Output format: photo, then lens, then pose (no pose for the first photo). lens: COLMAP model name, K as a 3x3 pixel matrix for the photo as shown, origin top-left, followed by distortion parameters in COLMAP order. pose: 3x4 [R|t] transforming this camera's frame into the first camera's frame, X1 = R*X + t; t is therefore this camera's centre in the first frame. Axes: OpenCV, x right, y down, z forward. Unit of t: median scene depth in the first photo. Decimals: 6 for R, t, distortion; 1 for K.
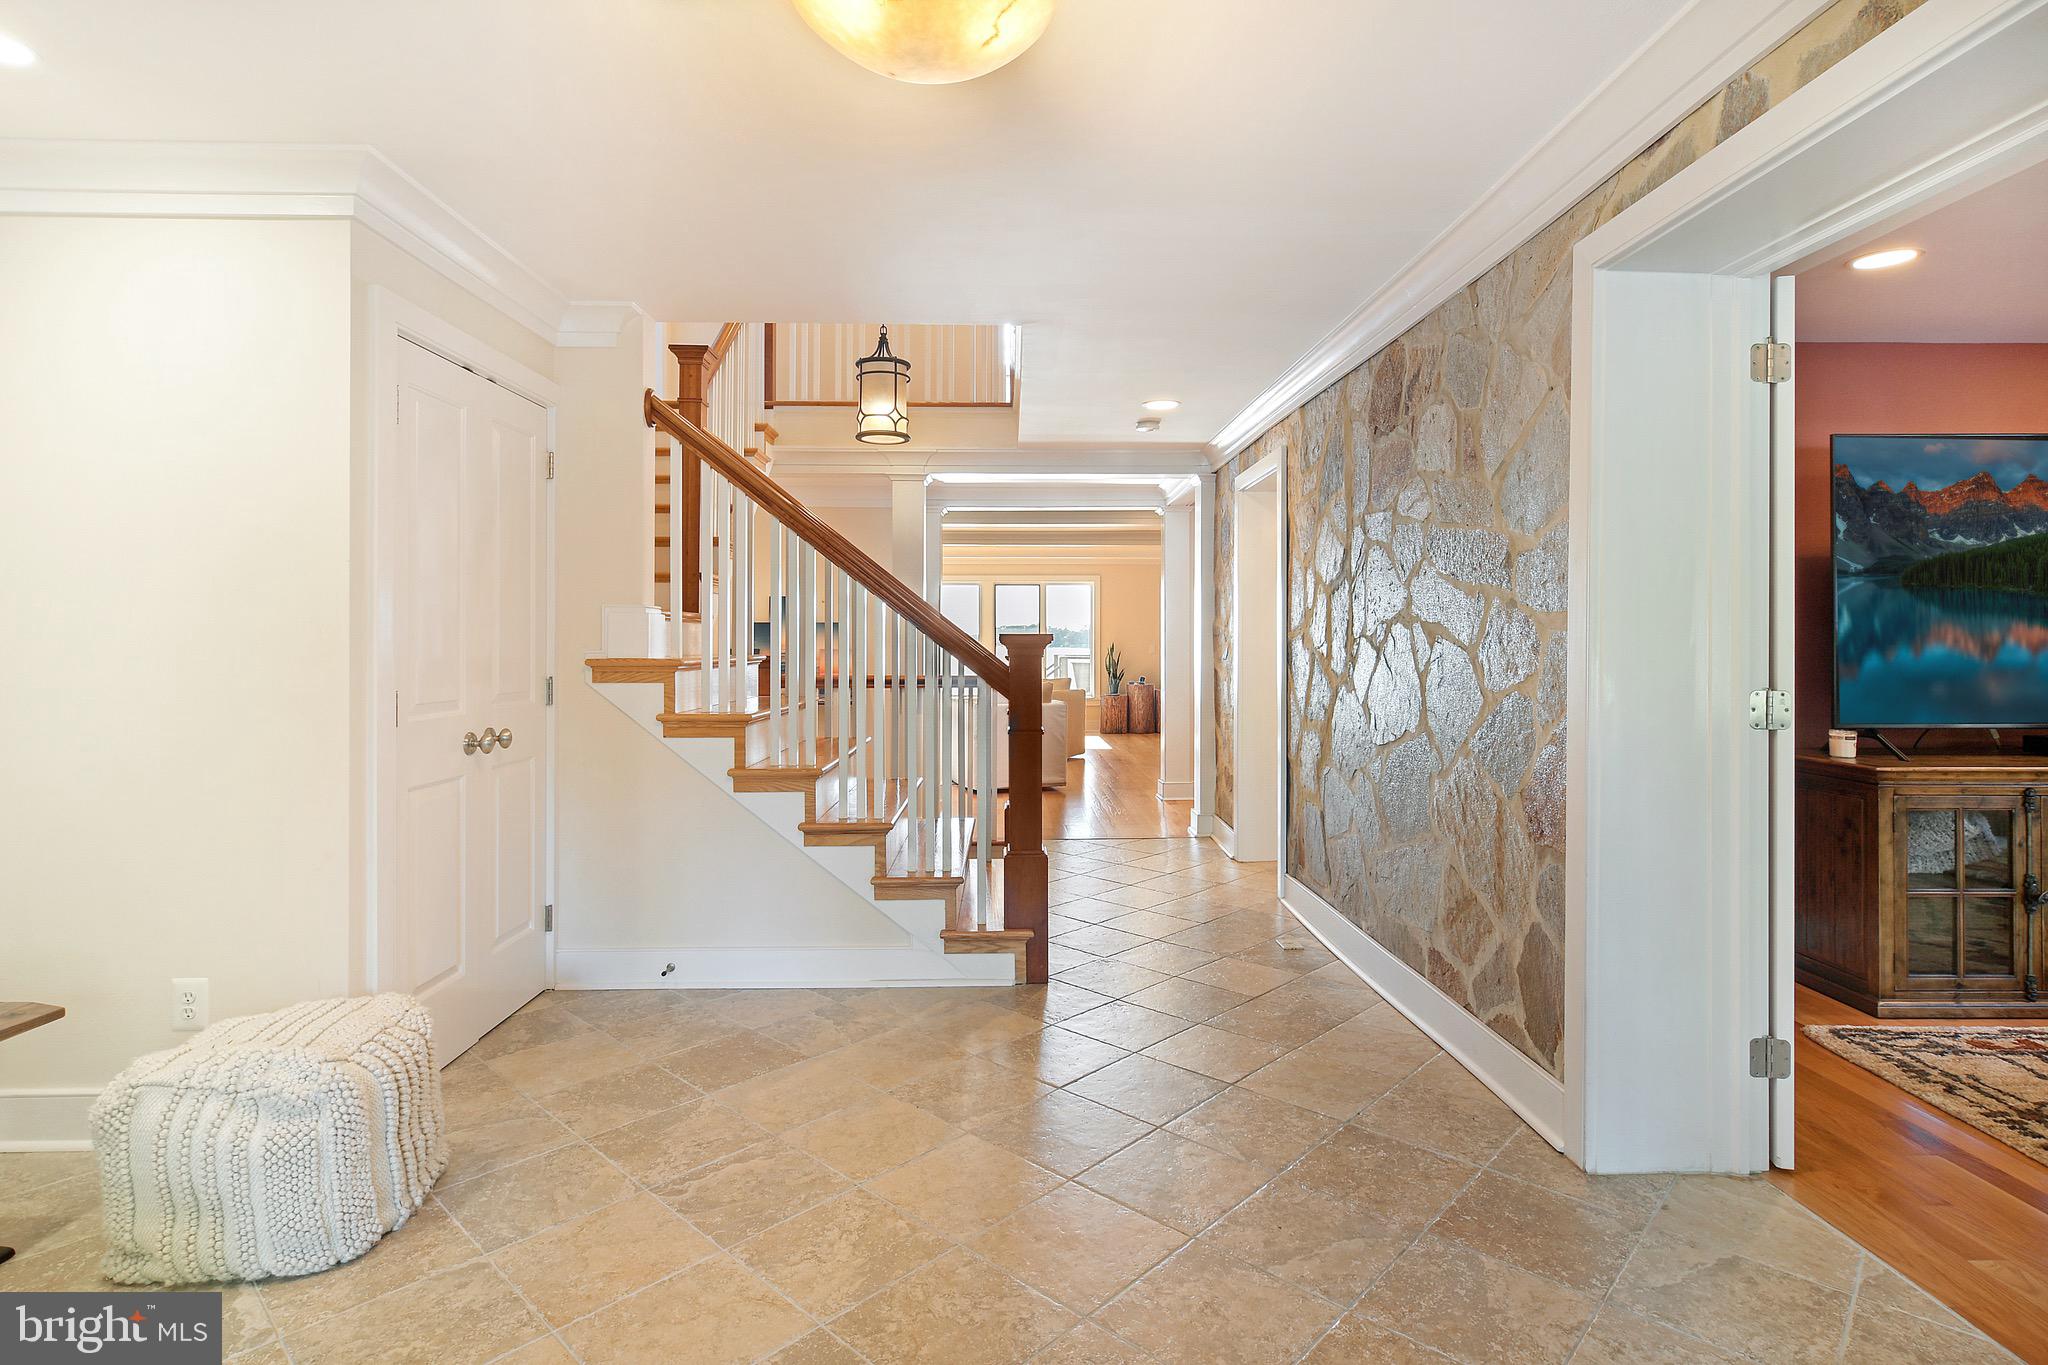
lens RADIAL K [[1039.0, 0, 1030.5], [0, 1039.0, 651.3], [0, 0, 1]] dist [-0.000117, 0.001248]
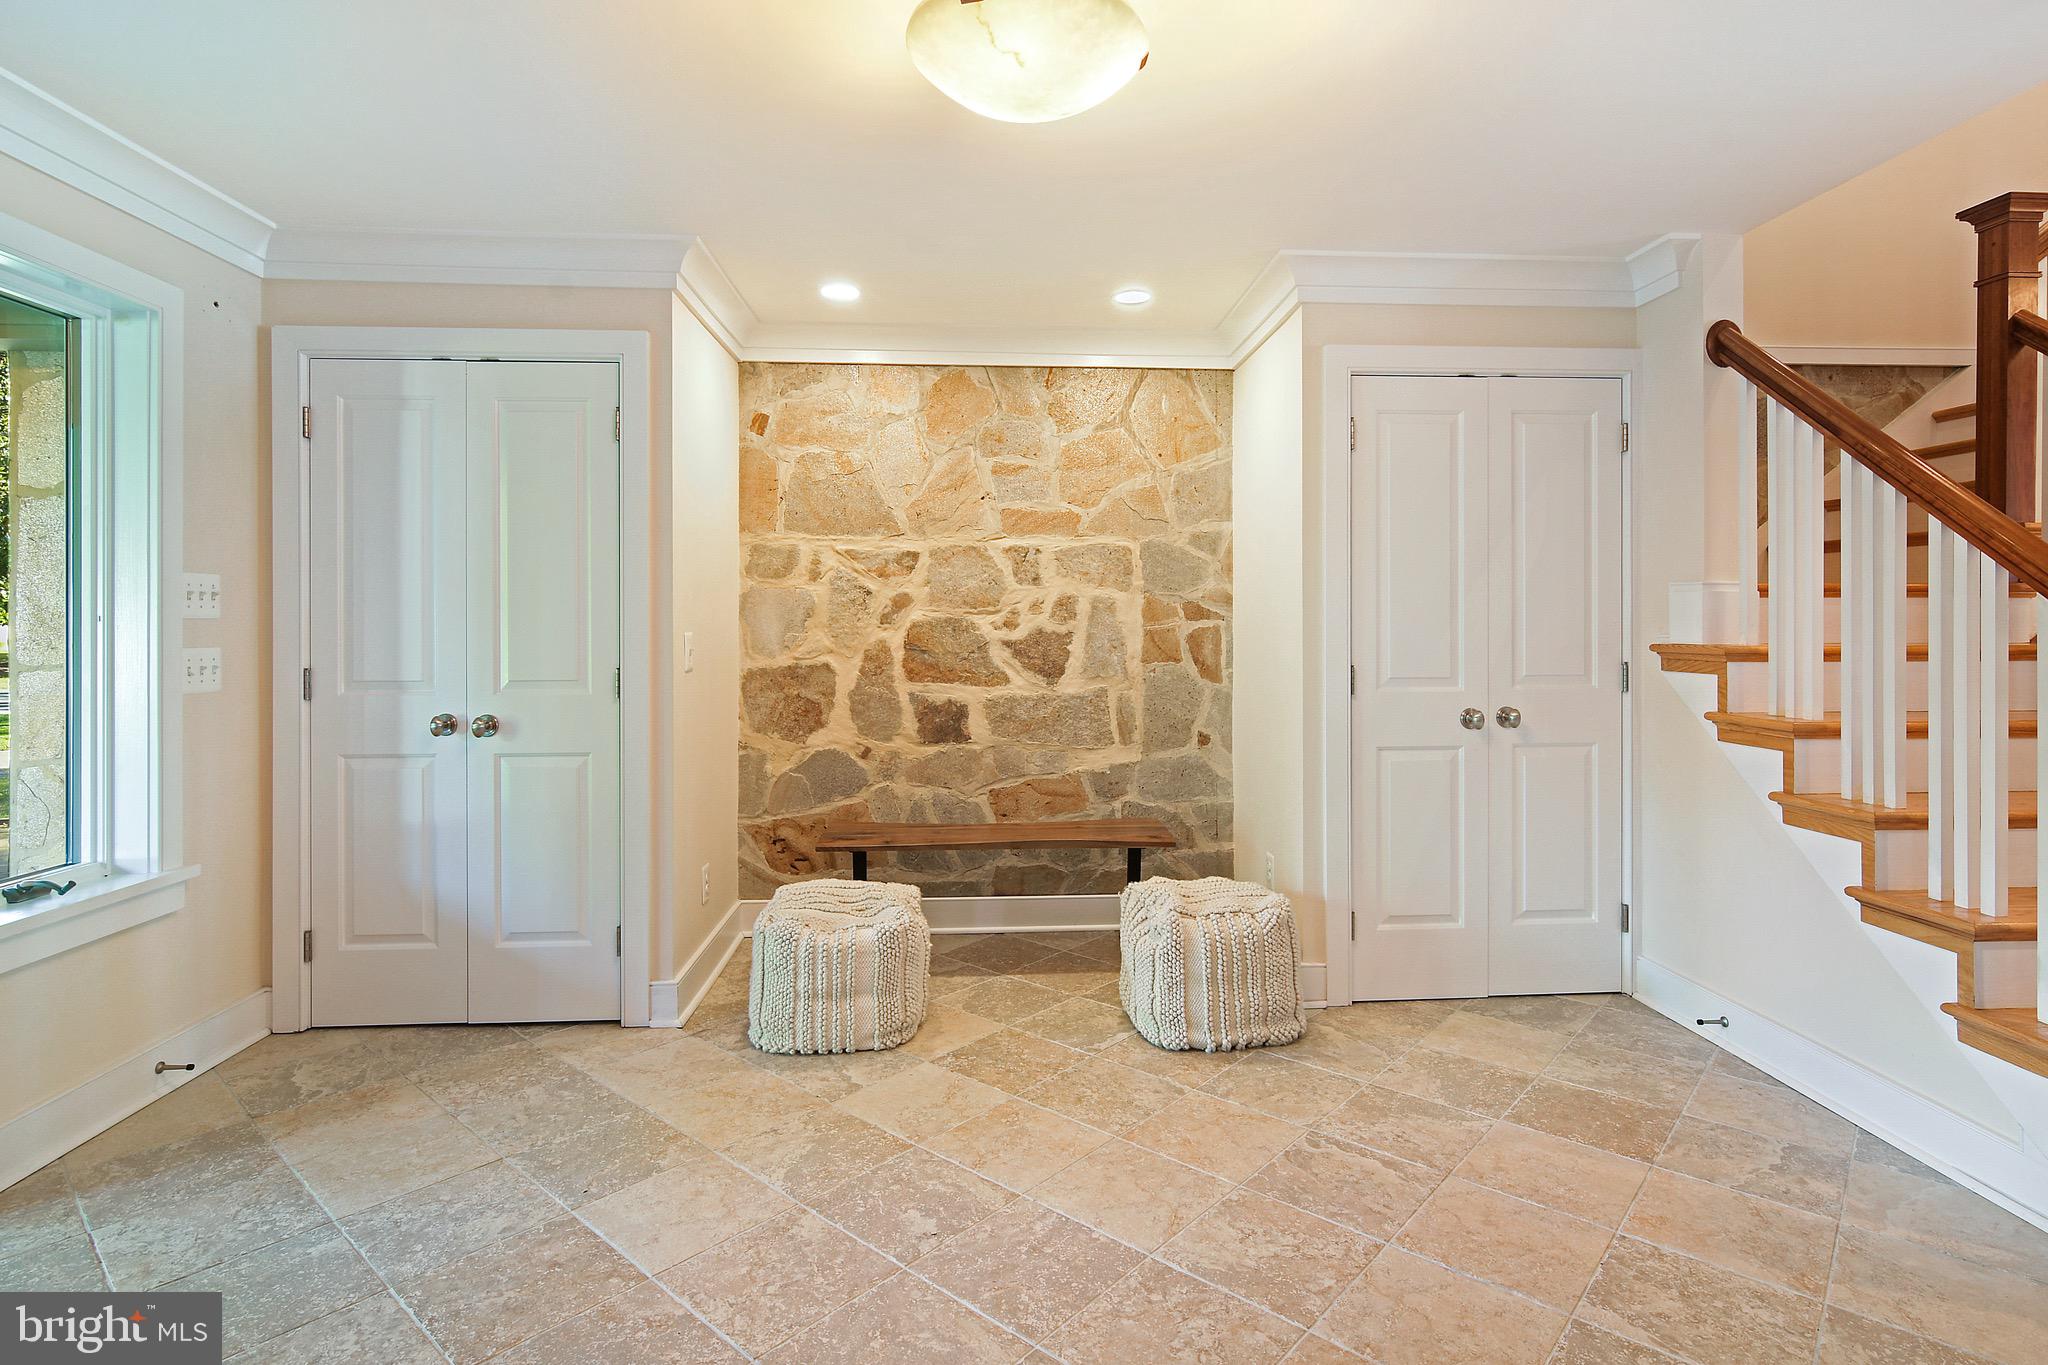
lens RADIAL K [[1035.4, 0, 1041.2], [0, 1035.4, 637.7], [0, 0, 1]] dist [-0.003257, 0.002779]
pose [[0.043562, 0.013599, -0.998958, 0.446507], [-0.006822, 0.999888, 0.013314, -0.006047], [0.999027, 0.006235, 0.043650, 0.429255]]
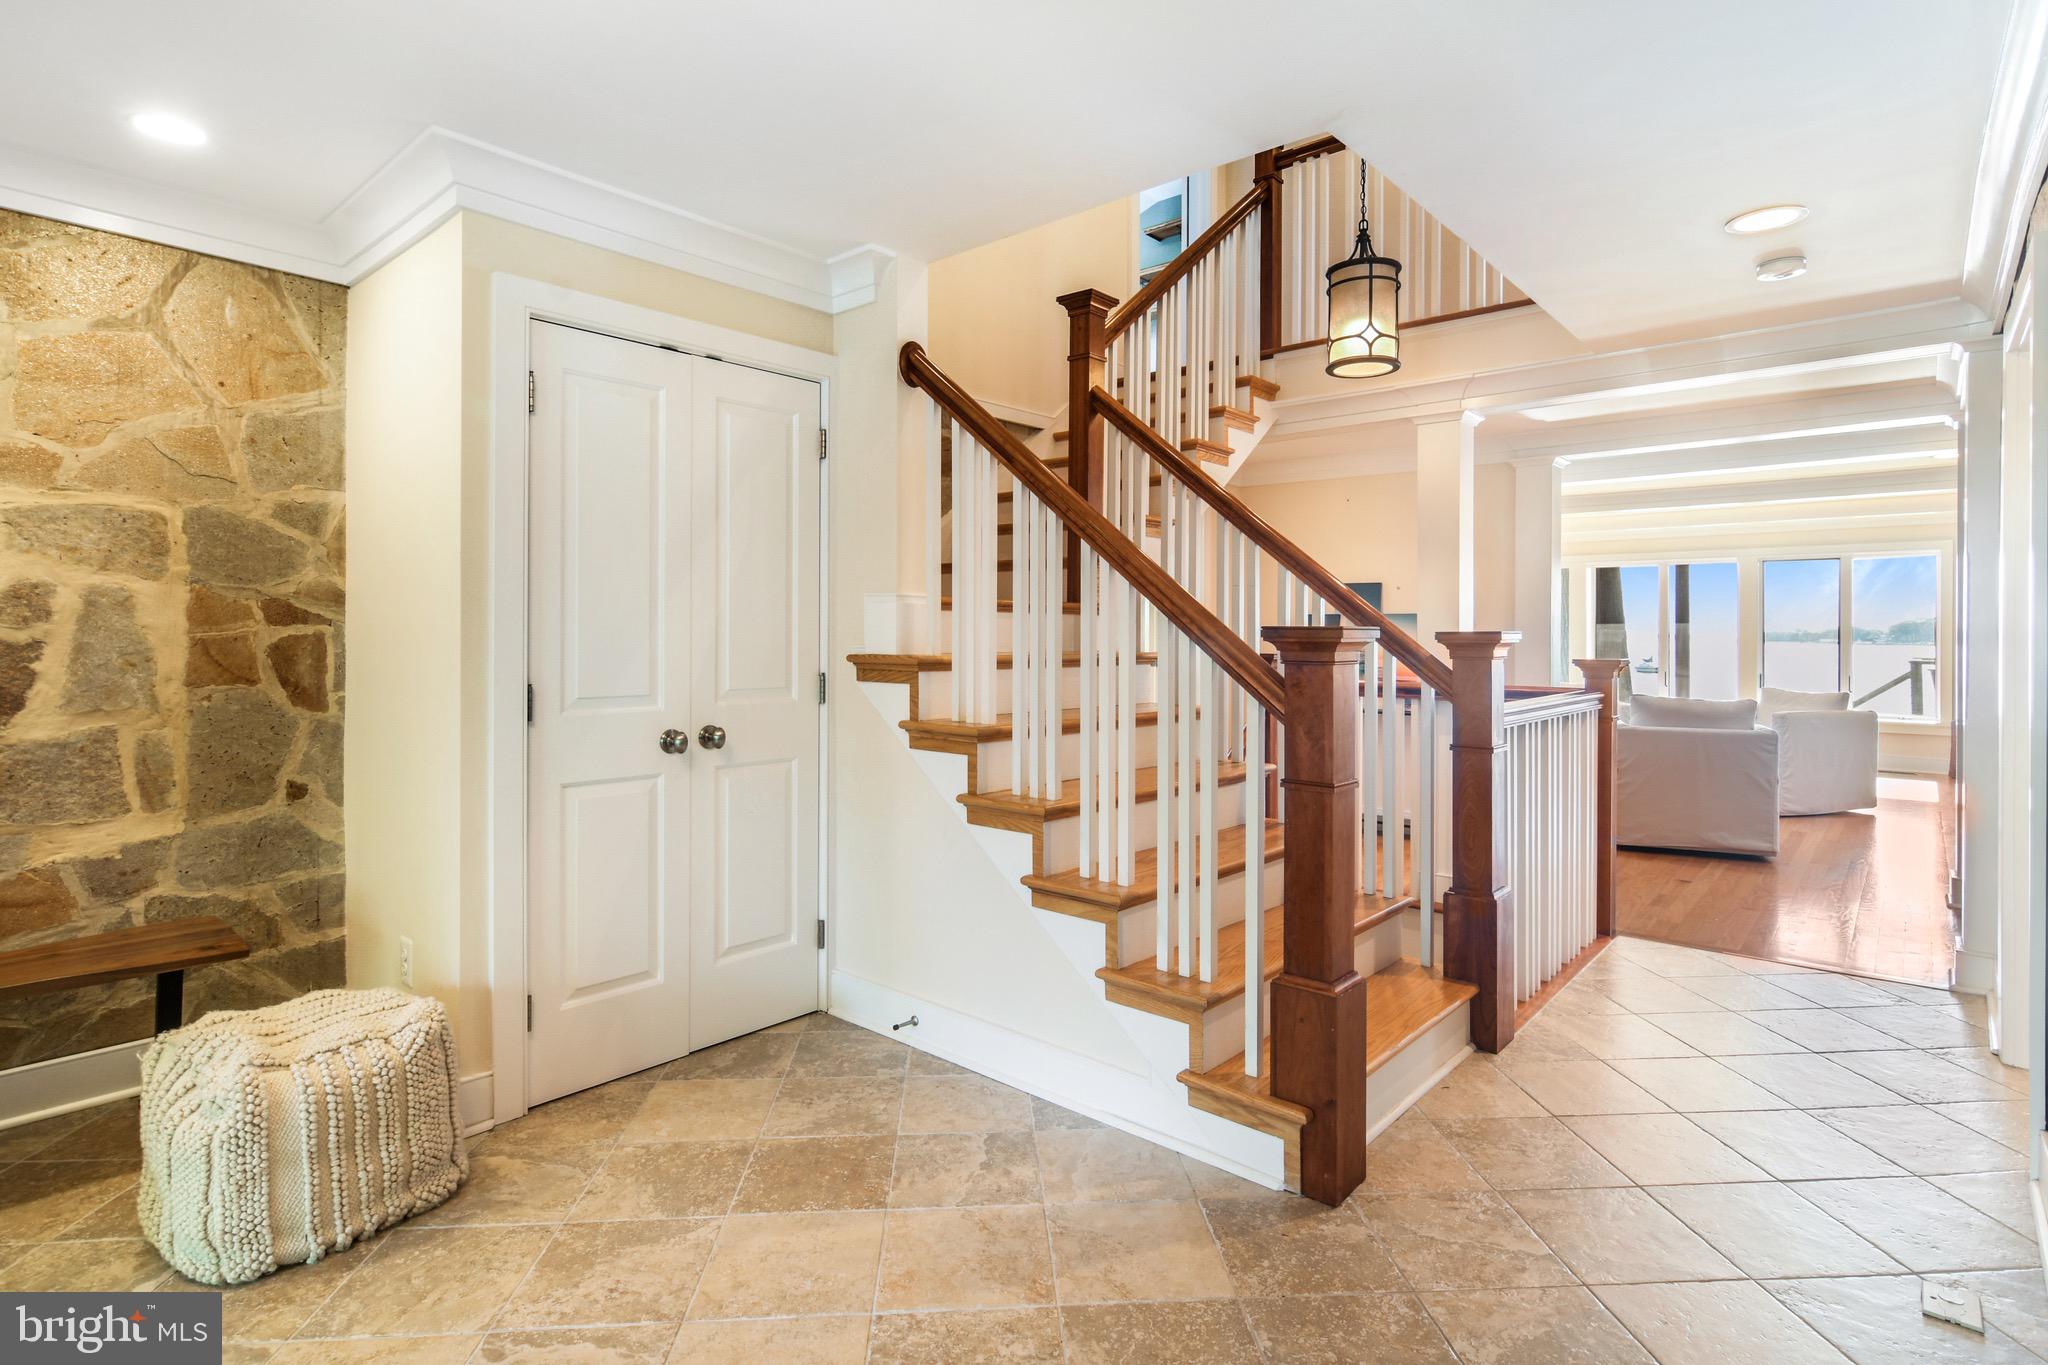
lens RADIAL K [[1035.4, 0, 1041.2], [0, 1035.4, 637.7], [0, 0, 1]] dist [-0.003257, 0.002779]
pose [[0.740552, 0.006472, -0.671968, 0.296719], [-0.012292, 0.999917, -0.003916, -0.005339], [0.671887, 0.011160, 0.740570, 0.447823]]
